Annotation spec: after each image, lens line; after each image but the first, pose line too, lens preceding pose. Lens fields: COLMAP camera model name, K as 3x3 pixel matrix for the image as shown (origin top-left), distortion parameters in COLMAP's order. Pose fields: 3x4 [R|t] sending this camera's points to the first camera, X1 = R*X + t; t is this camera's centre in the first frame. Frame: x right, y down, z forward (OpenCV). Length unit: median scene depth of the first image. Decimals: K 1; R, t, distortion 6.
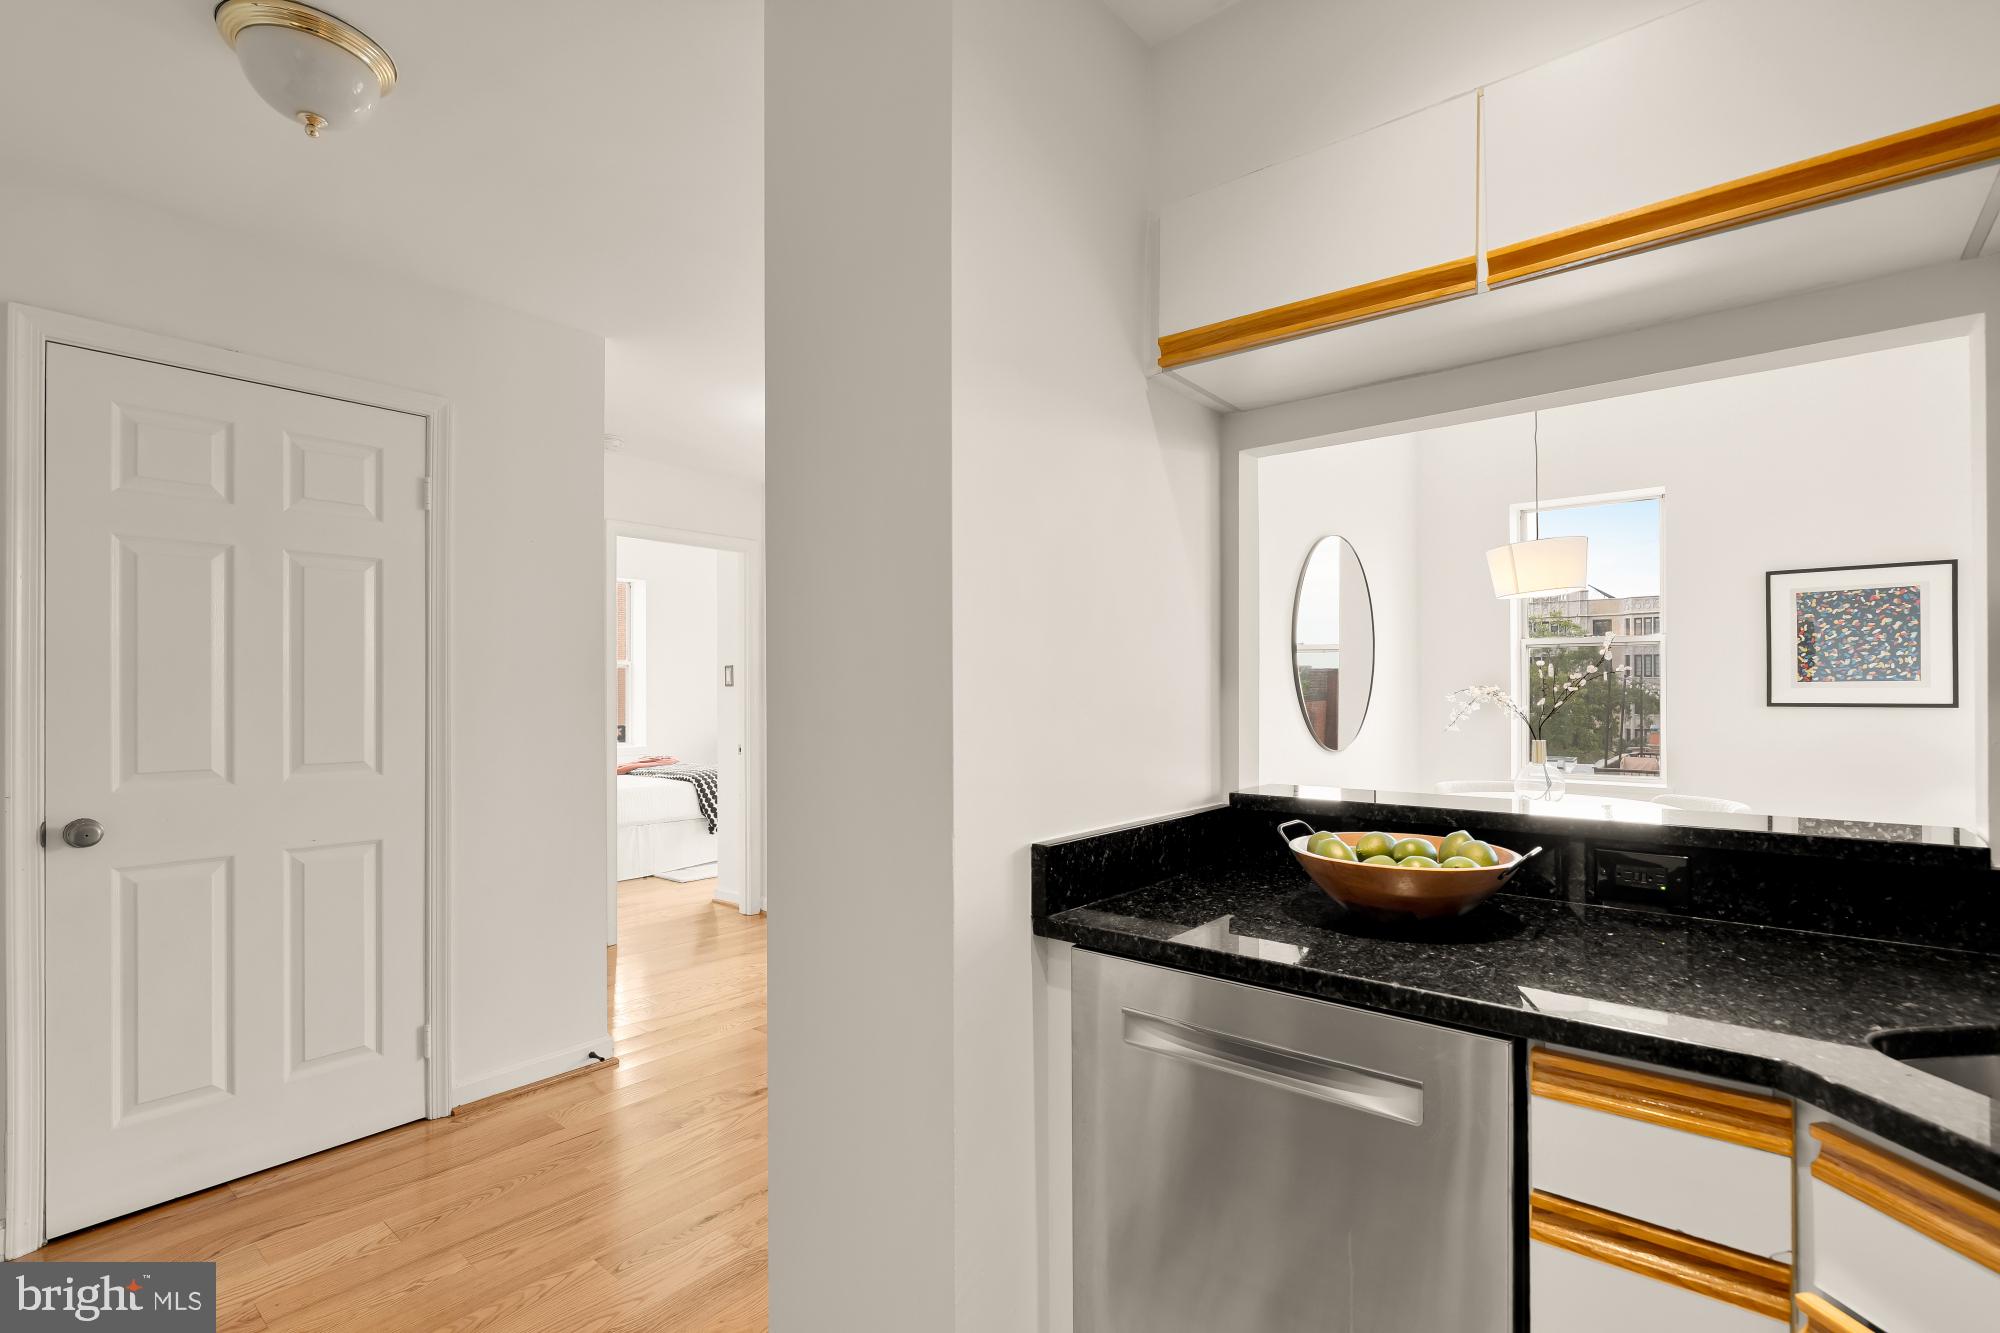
lens RADIAL K [[914.0, 0, 1014.7], [0, 914.0, 683.9], [0, 0, 1]] dist [-0.005108, 0.001368]
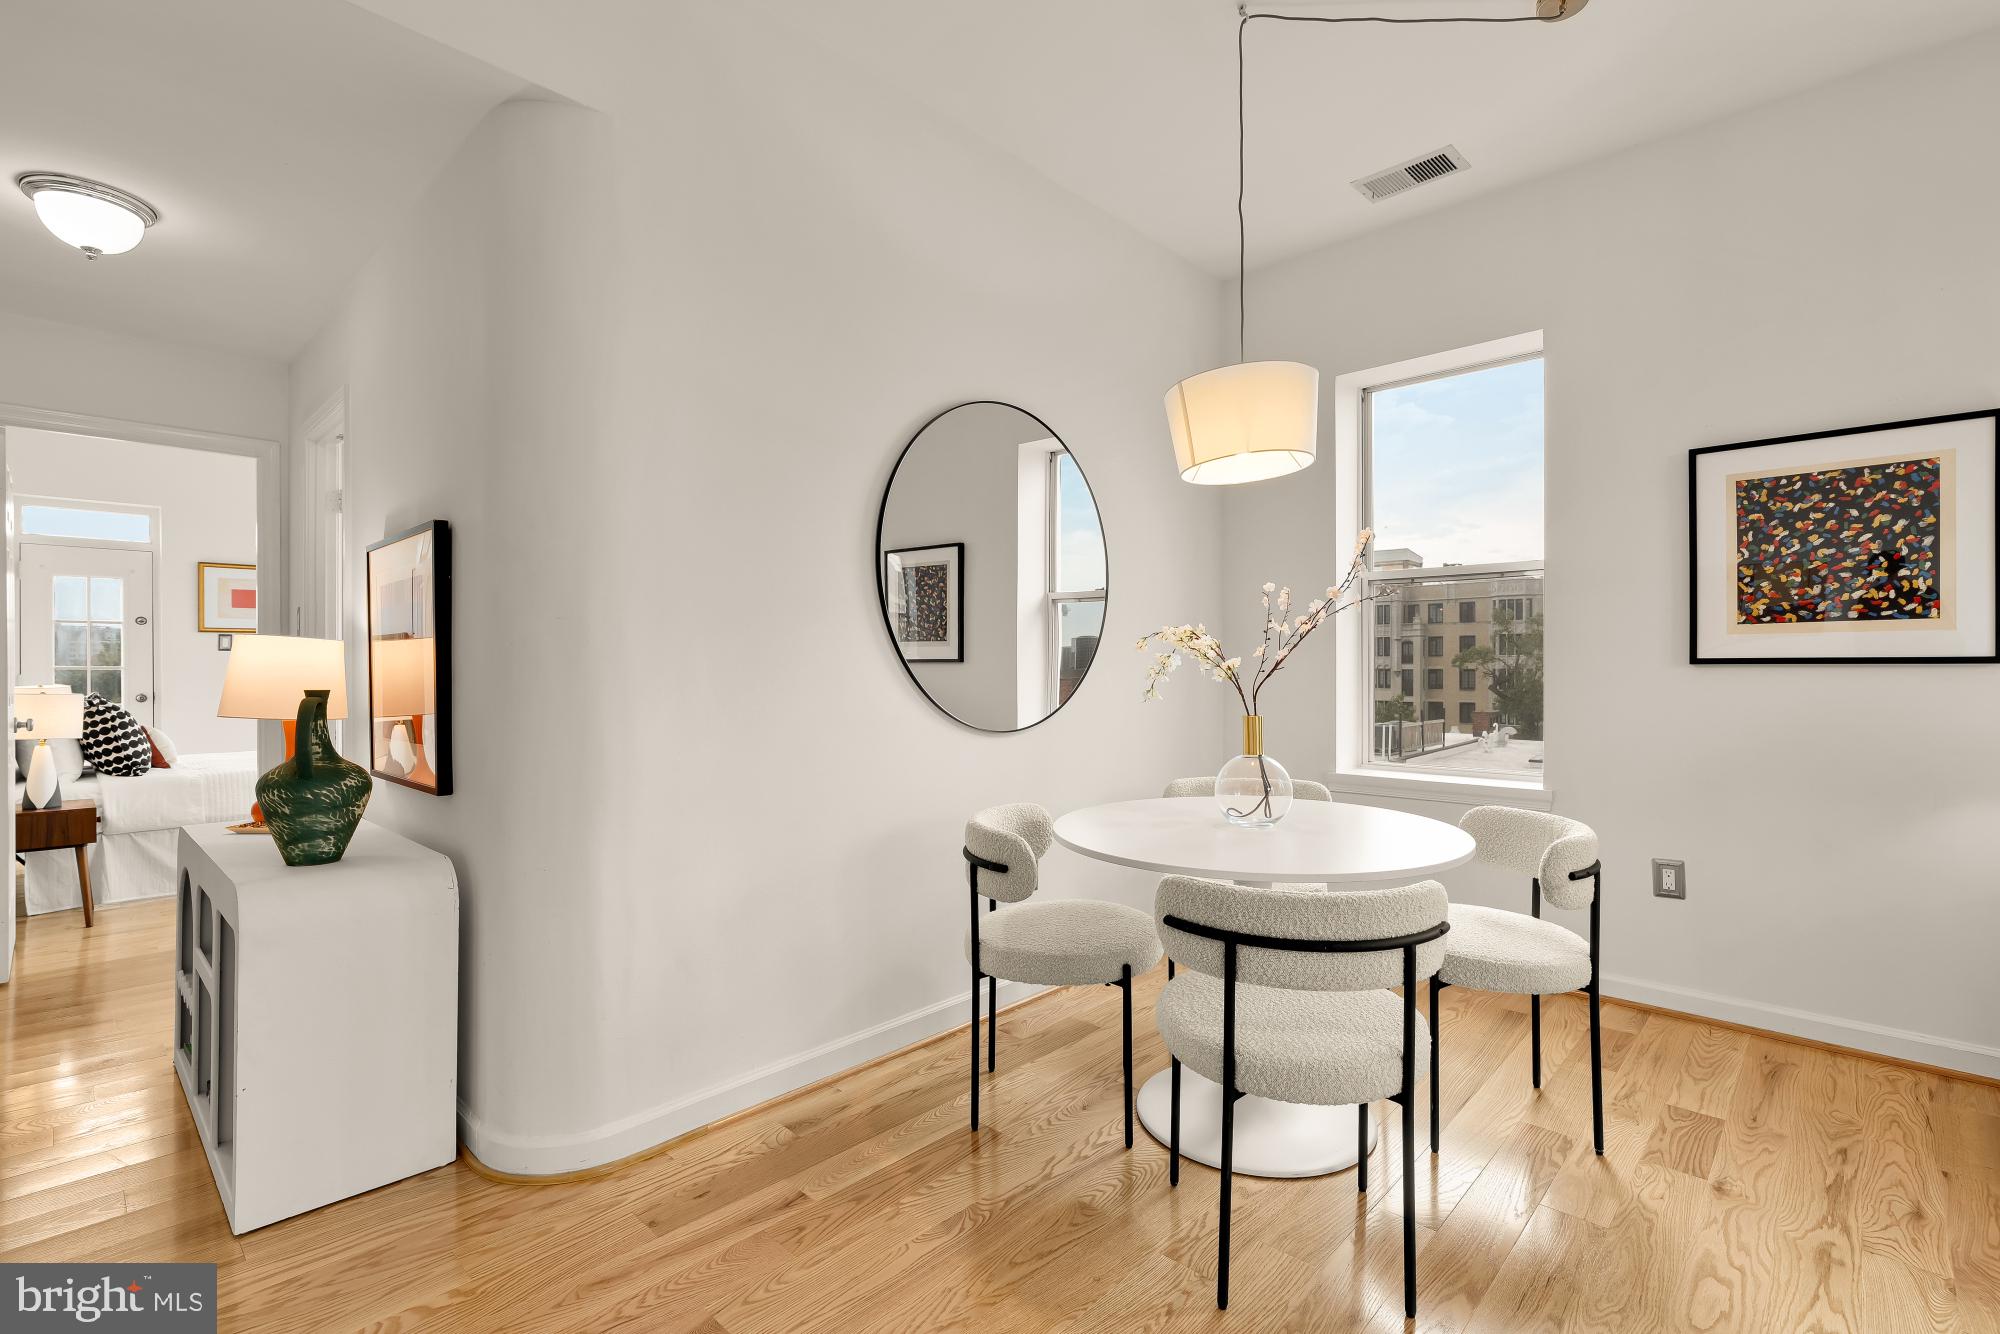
lens RADIAL K [[914.0, 0, 1001.8], [0, 914.0, 666.0], [0, 0, 1]] dist [-0.005108, 0.001368]
pose [[0.997687, 0.001128, -0.067973, 0.415672], [-0.000760, 0.999985, 0.005439, 0.024319], [0.067978, -0.005374, 0.997672, 0.358216]]
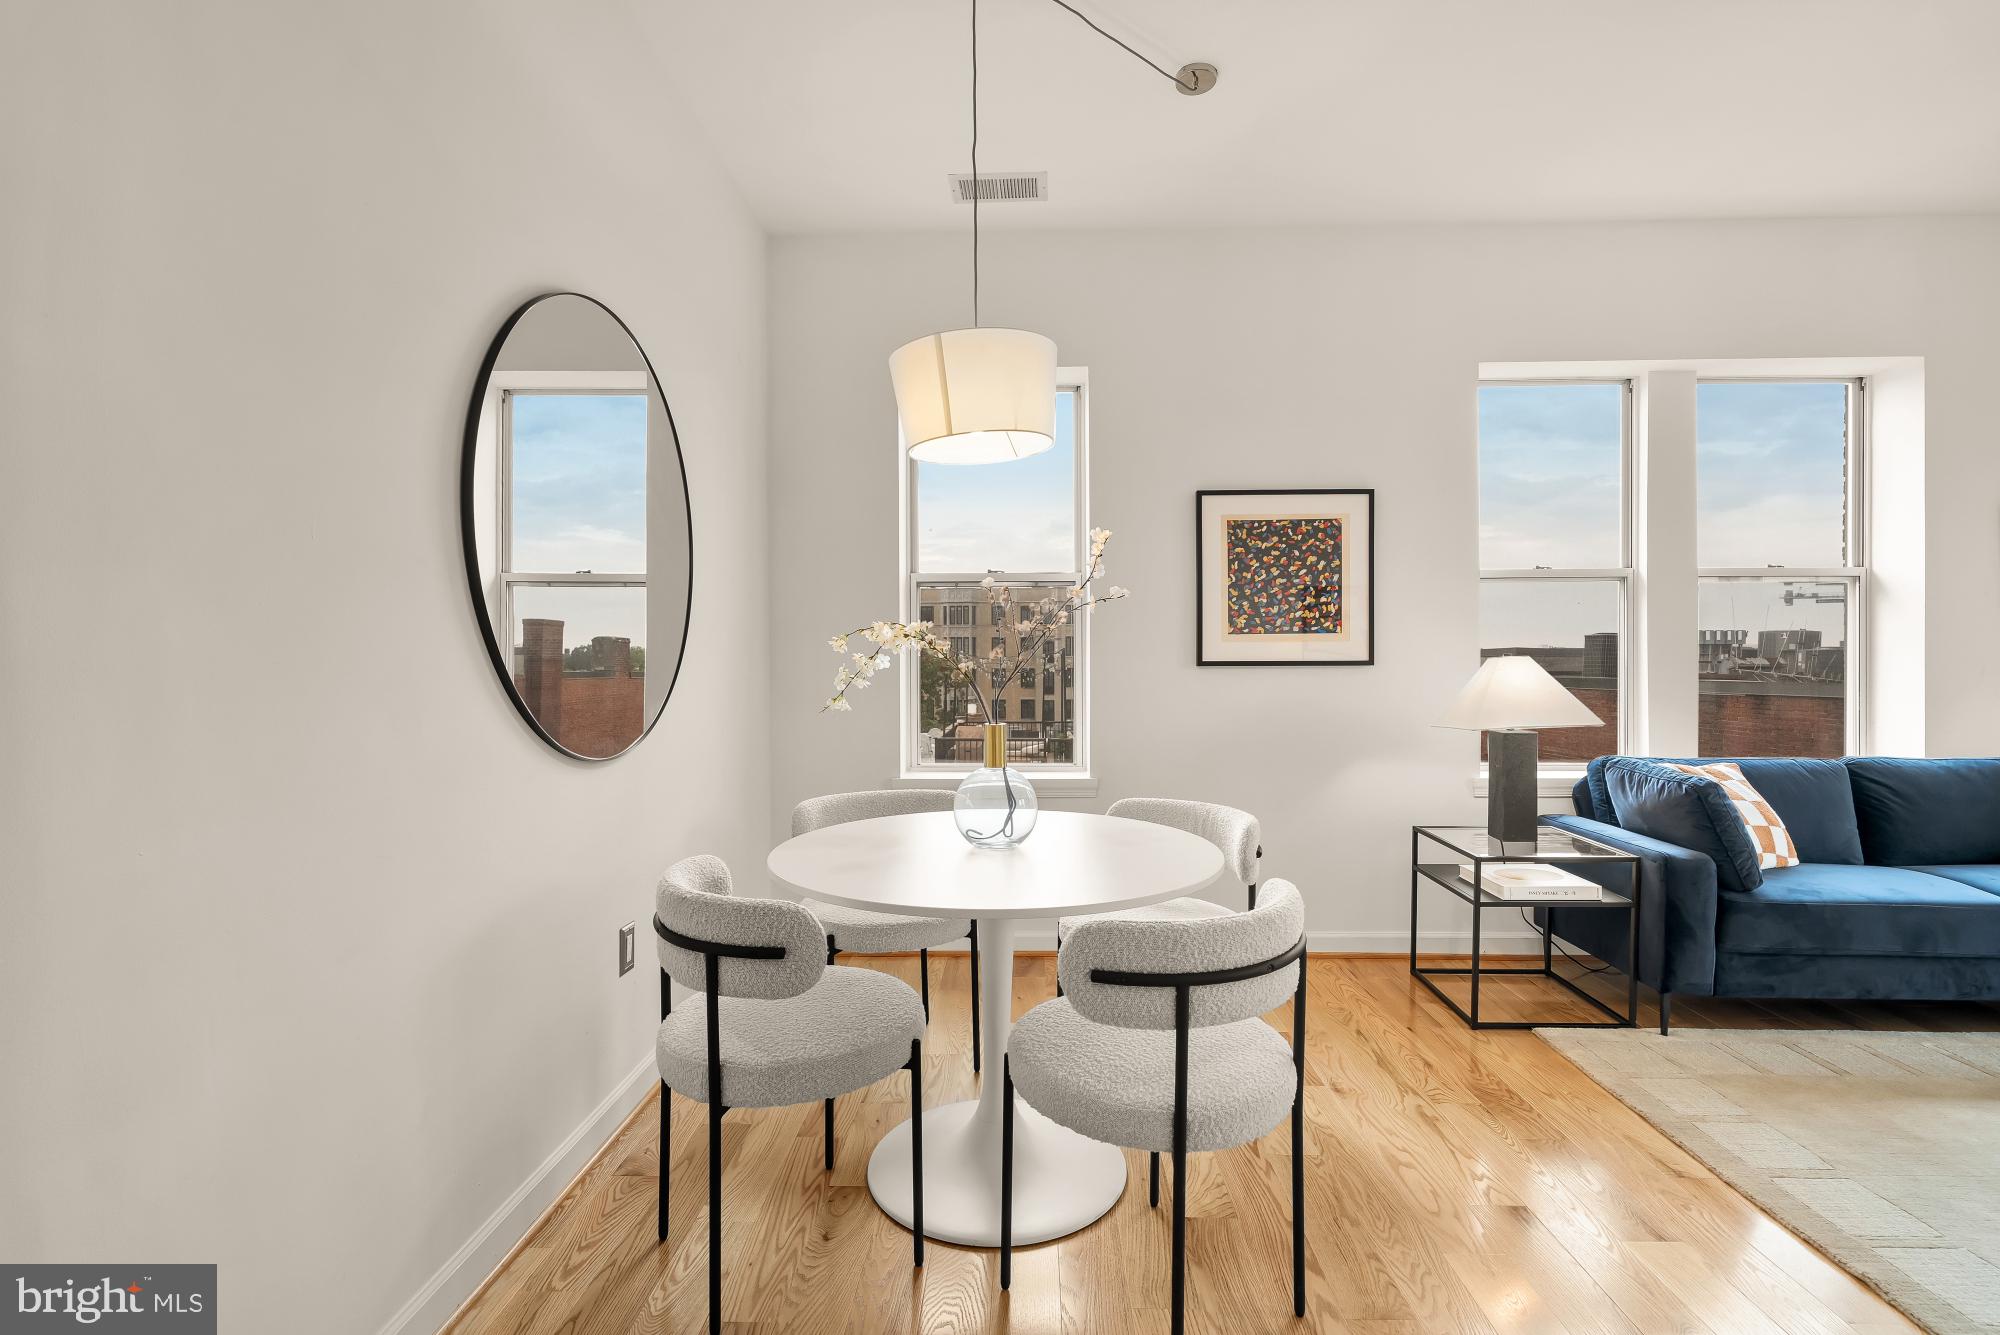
lens RADIAL K [[914.0, 0, 988.9], [0, 914.0, 669.8], [0, 0, 1]] dist [-0.005108, 0.001368]
pose [[0.784474, -0.002320, 0.620158, 0.220035], [-0.002050, 0.999978, 0.006335, 0.024699], [-0.620159, -0.006242, 0.784452, 0.531533]]
